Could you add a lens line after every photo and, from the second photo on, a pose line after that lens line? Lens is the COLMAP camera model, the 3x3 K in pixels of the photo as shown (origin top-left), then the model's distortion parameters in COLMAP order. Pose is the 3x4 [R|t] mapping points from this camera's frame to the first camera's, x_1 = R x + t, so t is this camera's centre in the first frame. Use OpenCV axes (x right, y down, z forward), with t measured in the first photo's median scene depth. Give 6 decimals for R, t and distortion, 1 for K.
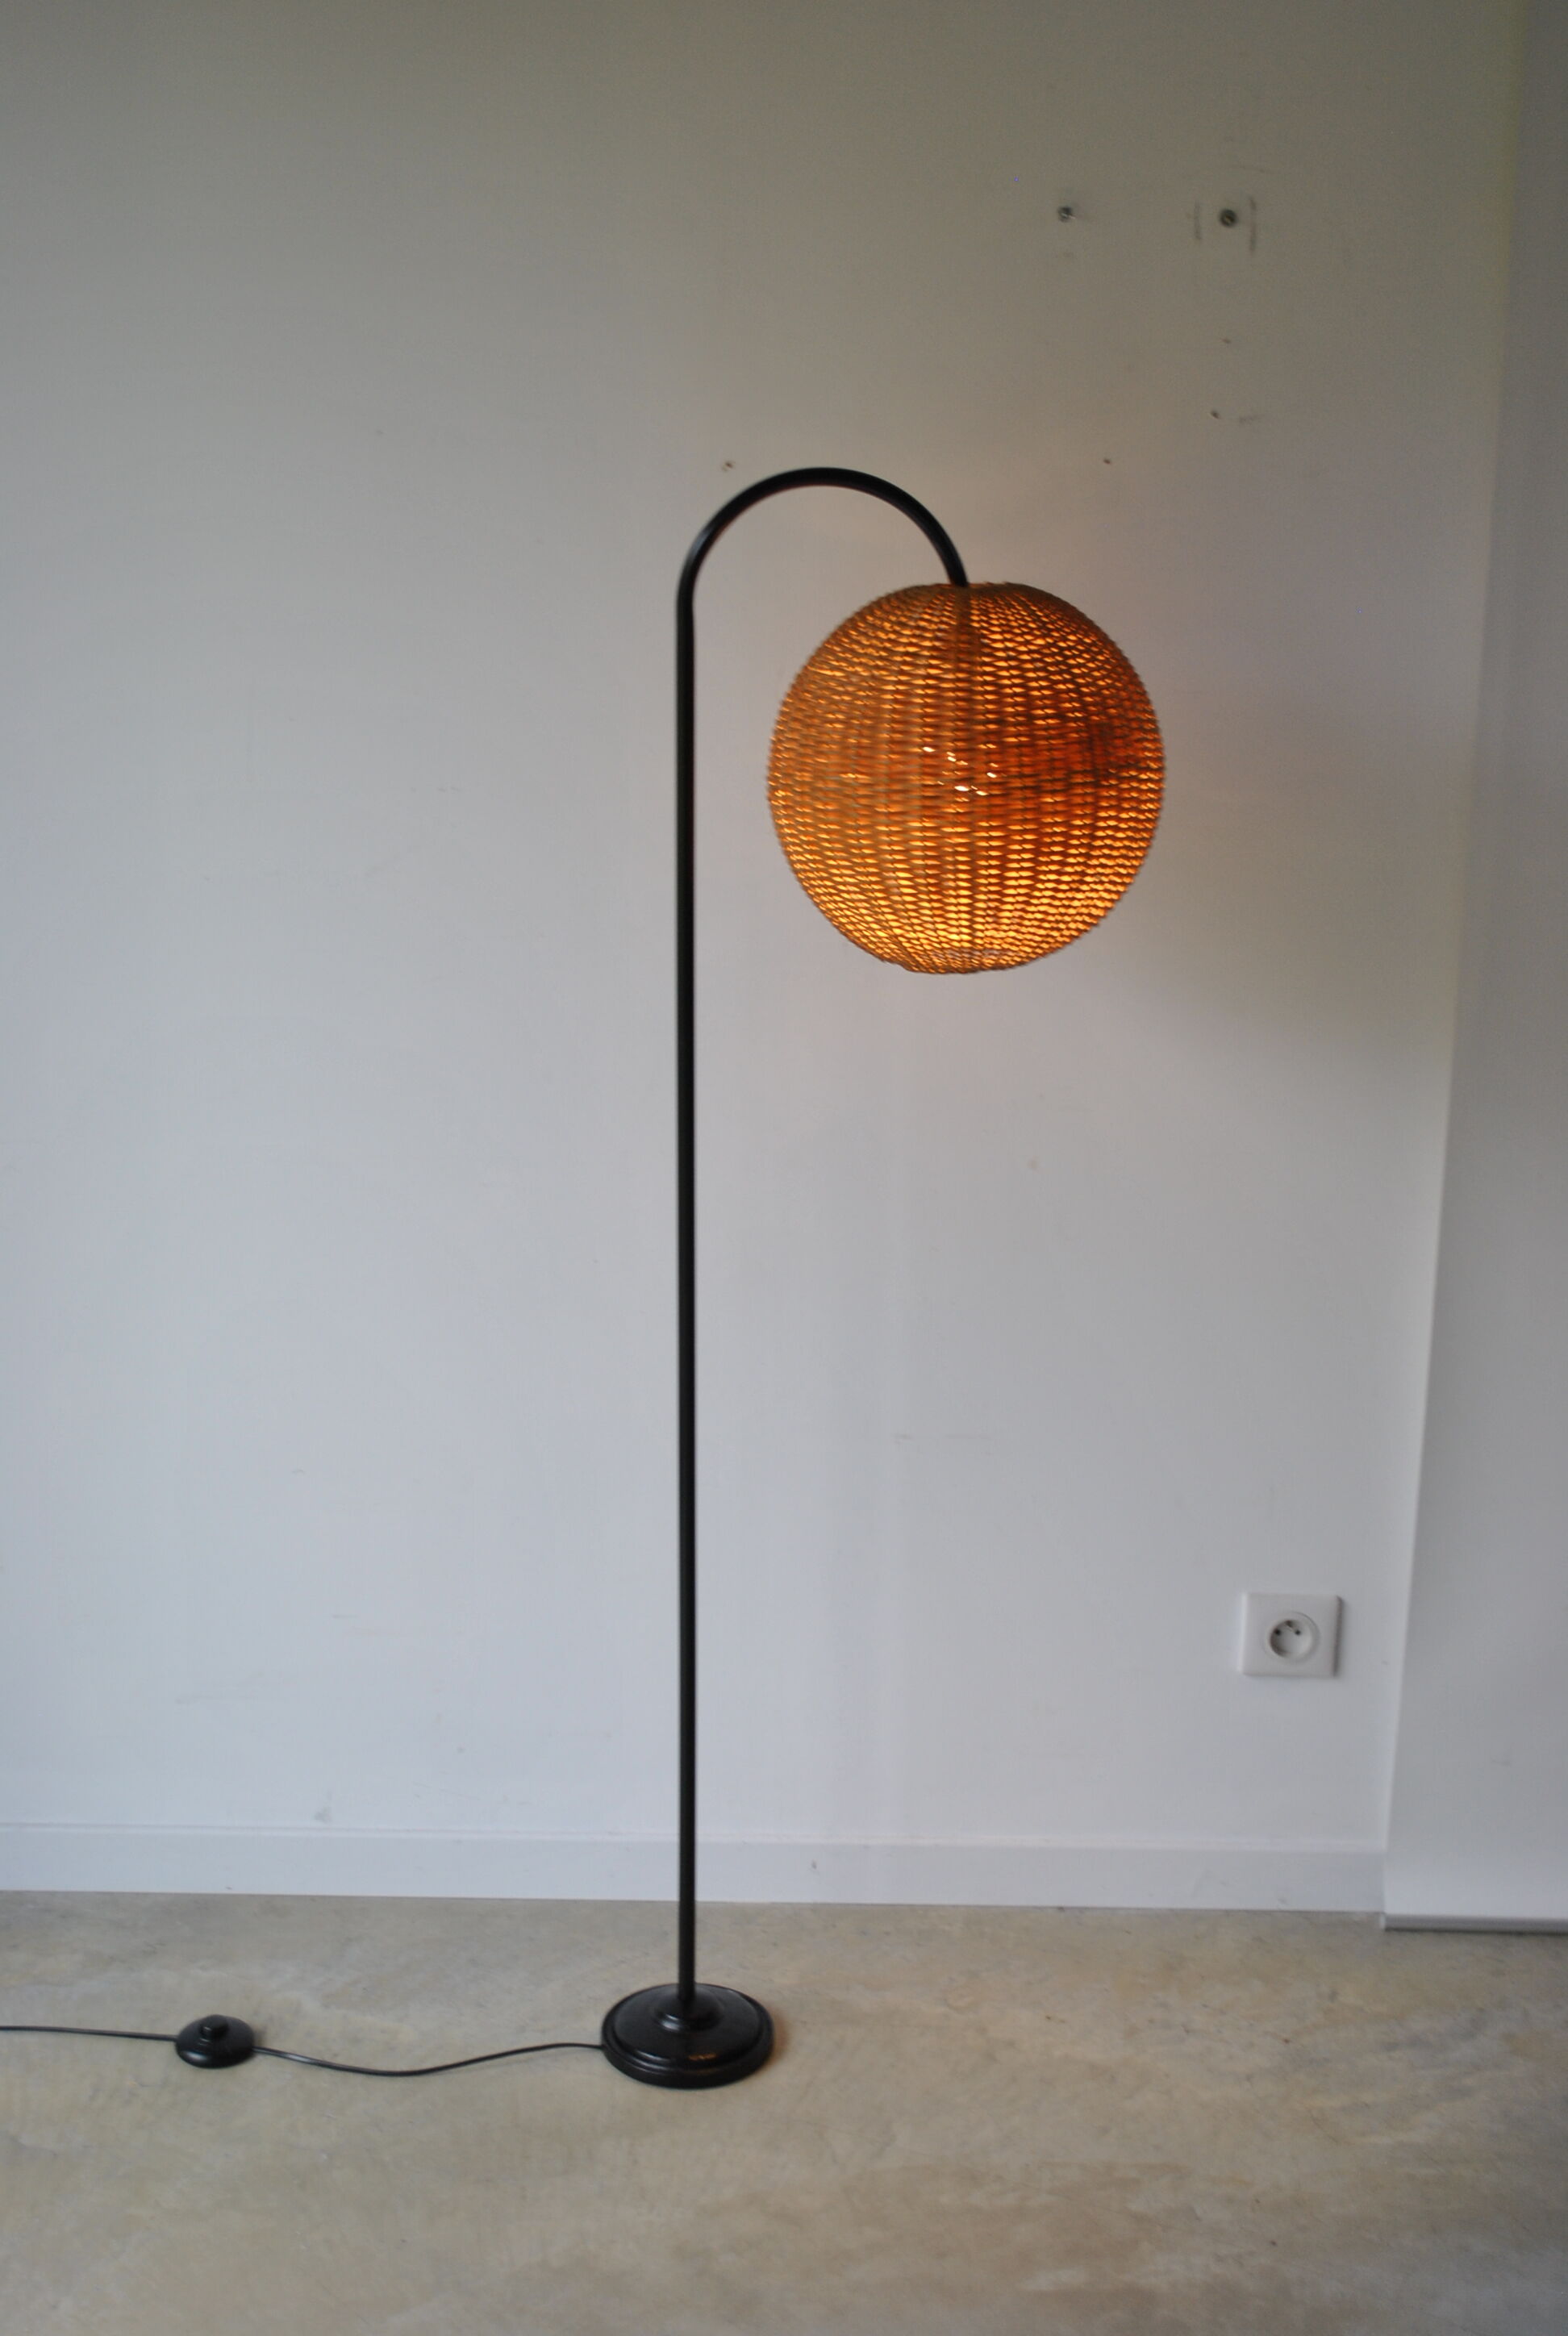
lens RADIAL K [[3186.2, 0, 791.3], [0, 3186.2, 1166.6], [0, 0, 1]] dist [-0.024937, 0.000000]
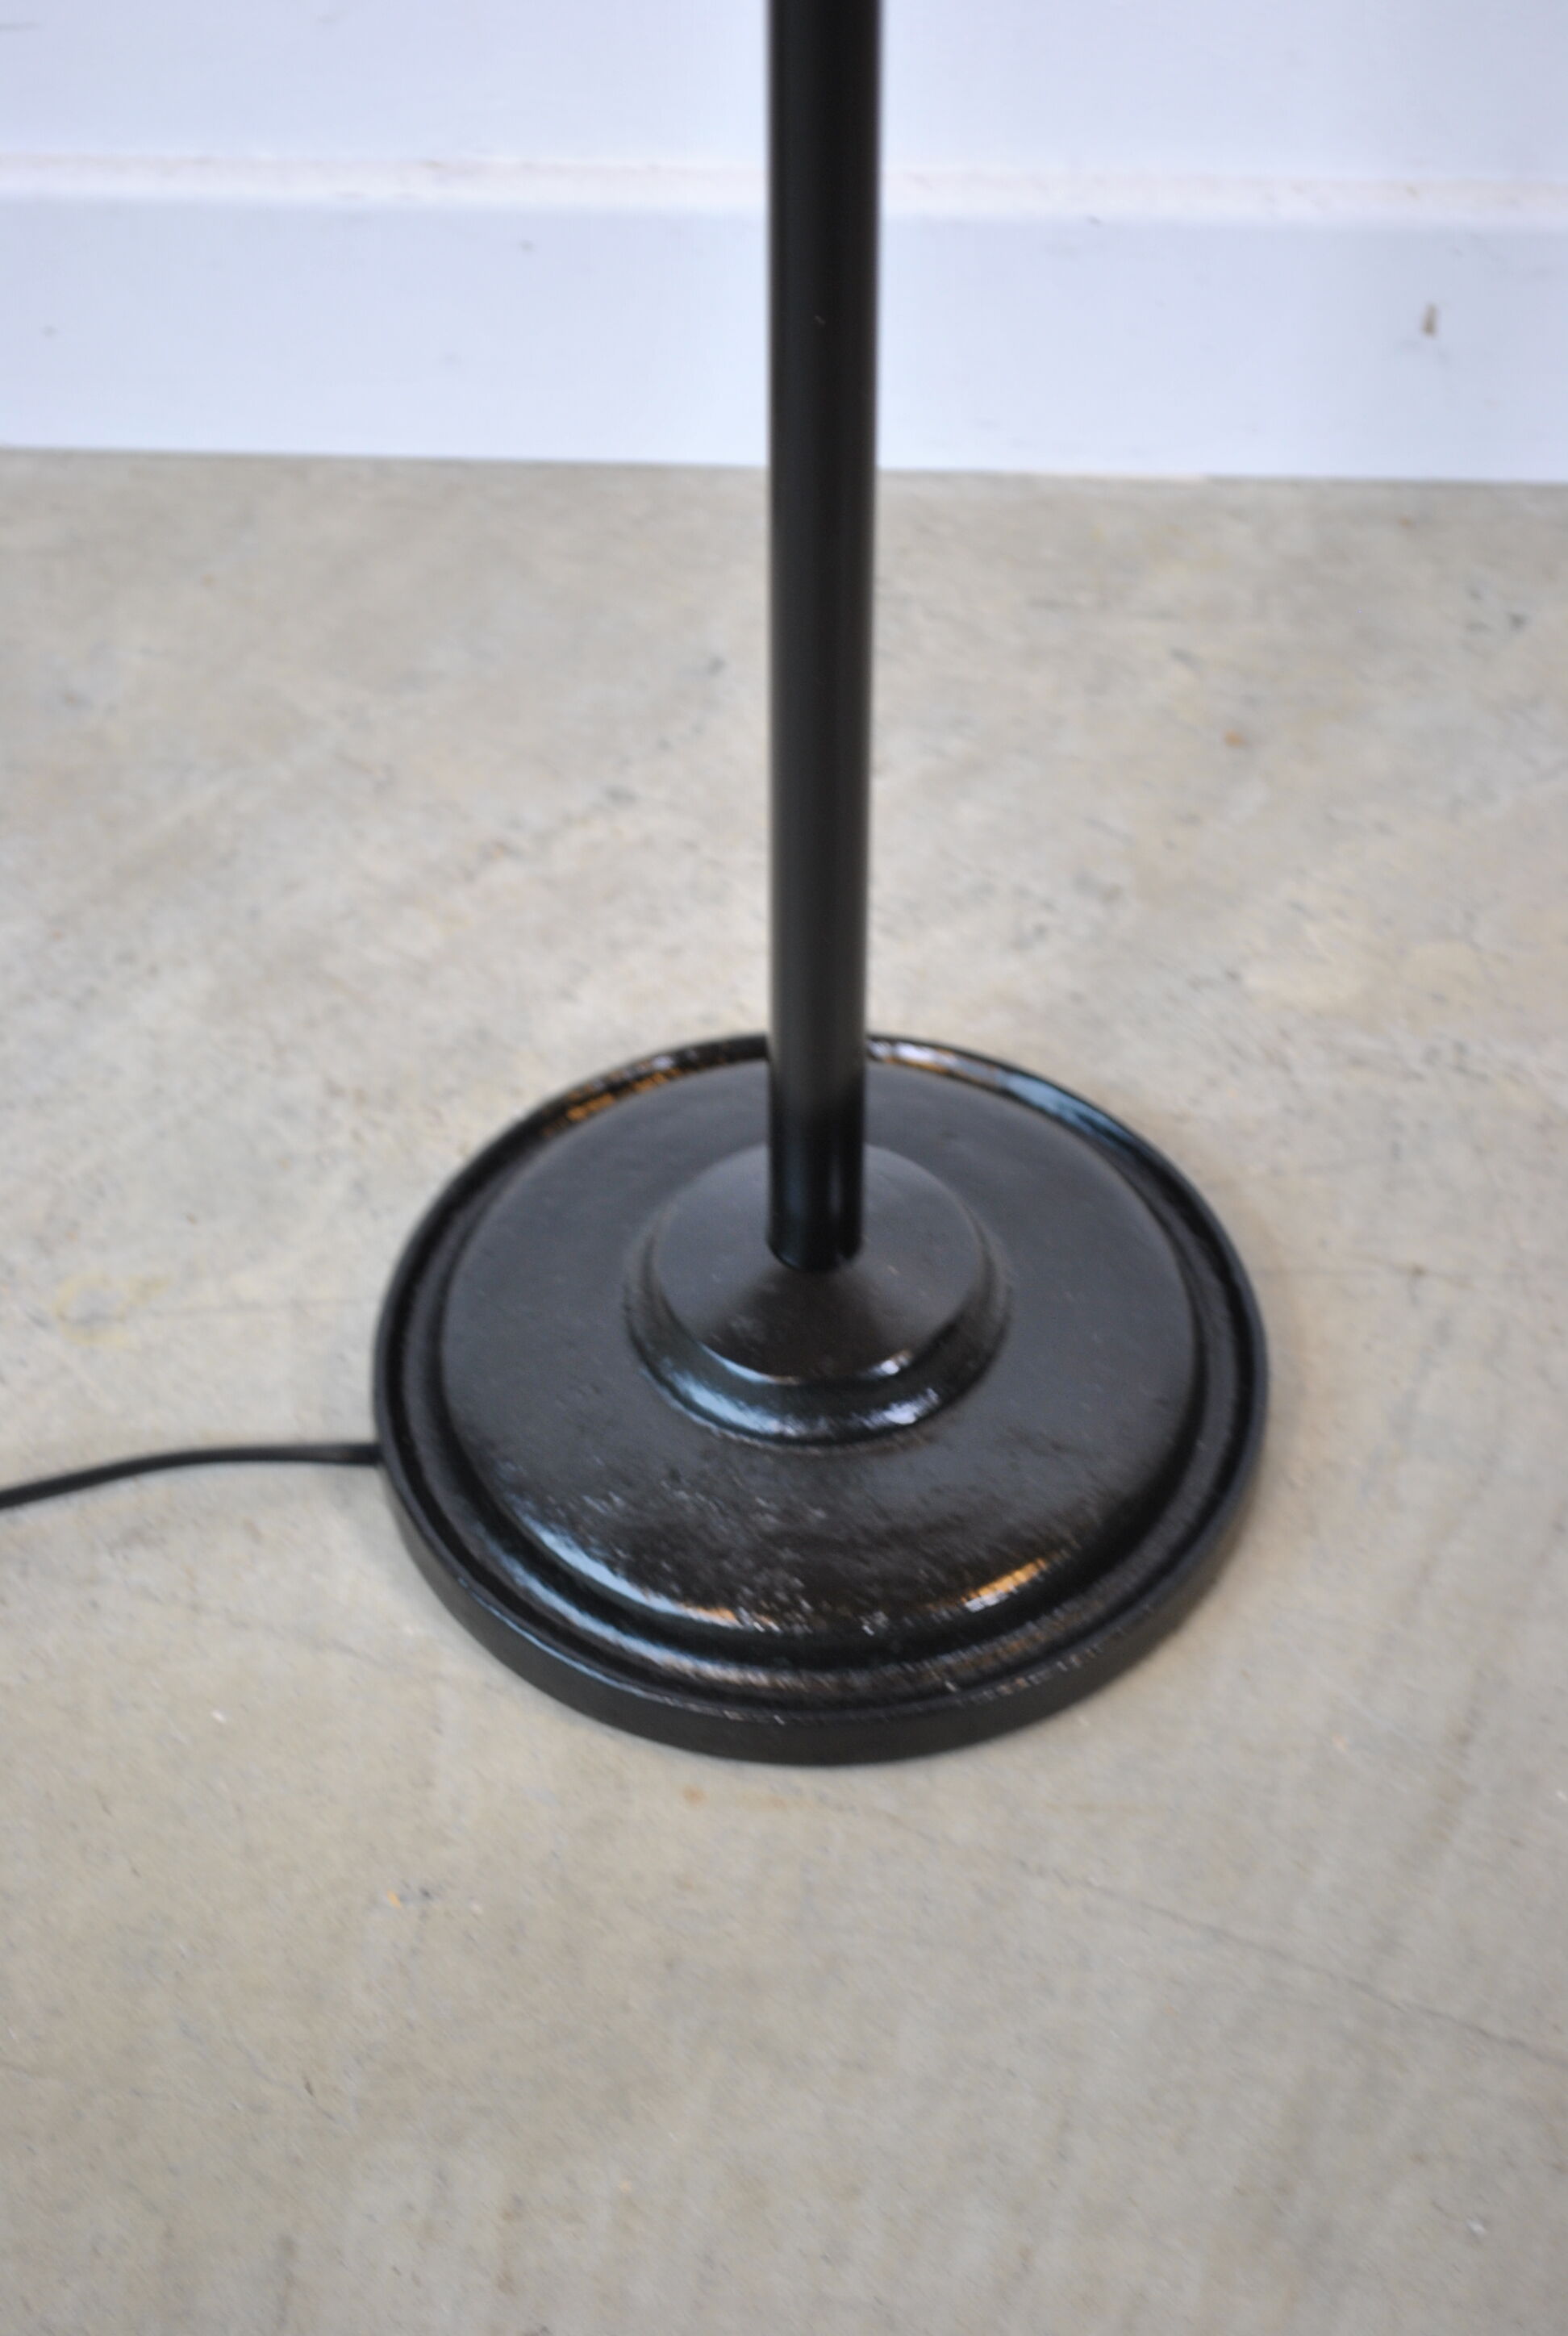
lens RADIAL K [[5234.9, 0, 785.8], [0, 5234.9, 1169.2], [0, 0, 1]] dist [0.071787, 0.000000]
pose [[0.999286, 0.014347, -0.034966, -0.024117], [0.006605, 0.844624, 0.535320, 0.092247], [0.037213, -0.535168, 0.843926, 0.752705]]
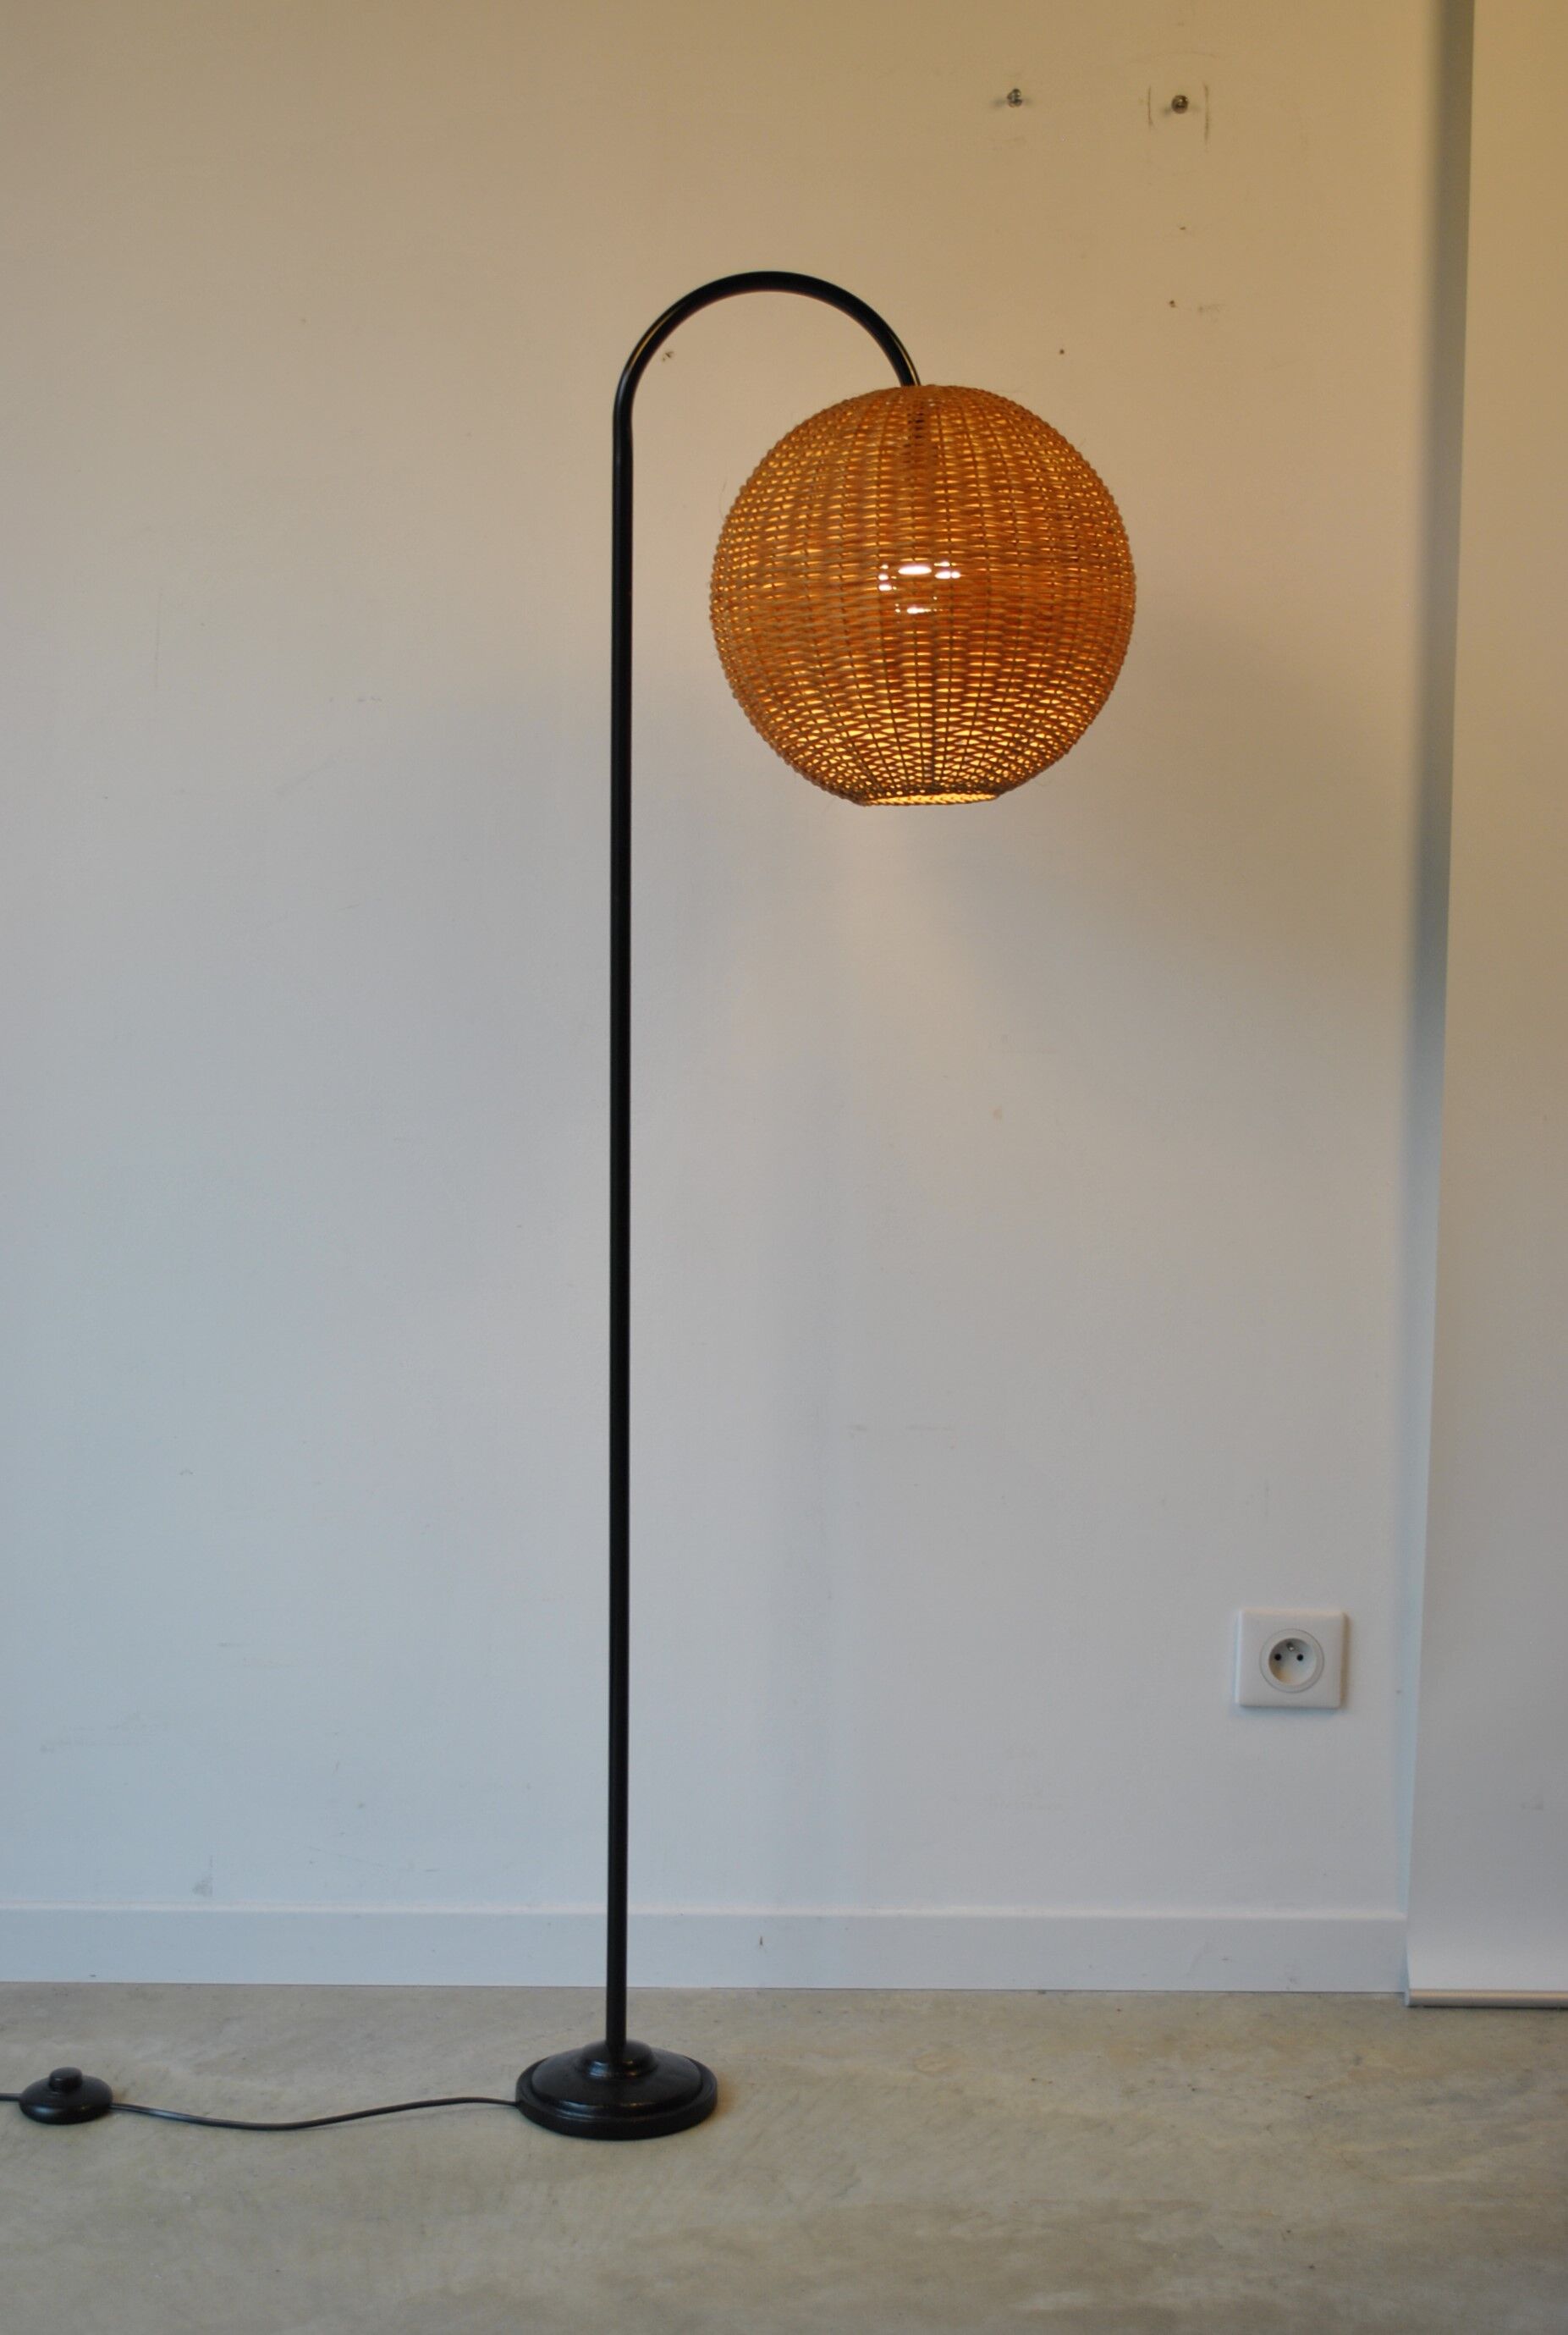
lens RADIAL K [[3113.2, 0, 783.8], [0, 3113.2, 1170.1], [0, 0, 1]] dist [-0.036525, 0.000000]
pose [[0.999778, -0.001529, 0.021023, -0.004752], [0.005648, 0.980328, -0.197295, 0.198553], [-0.020308, 0.197370, 0.980119, 0.128273]]
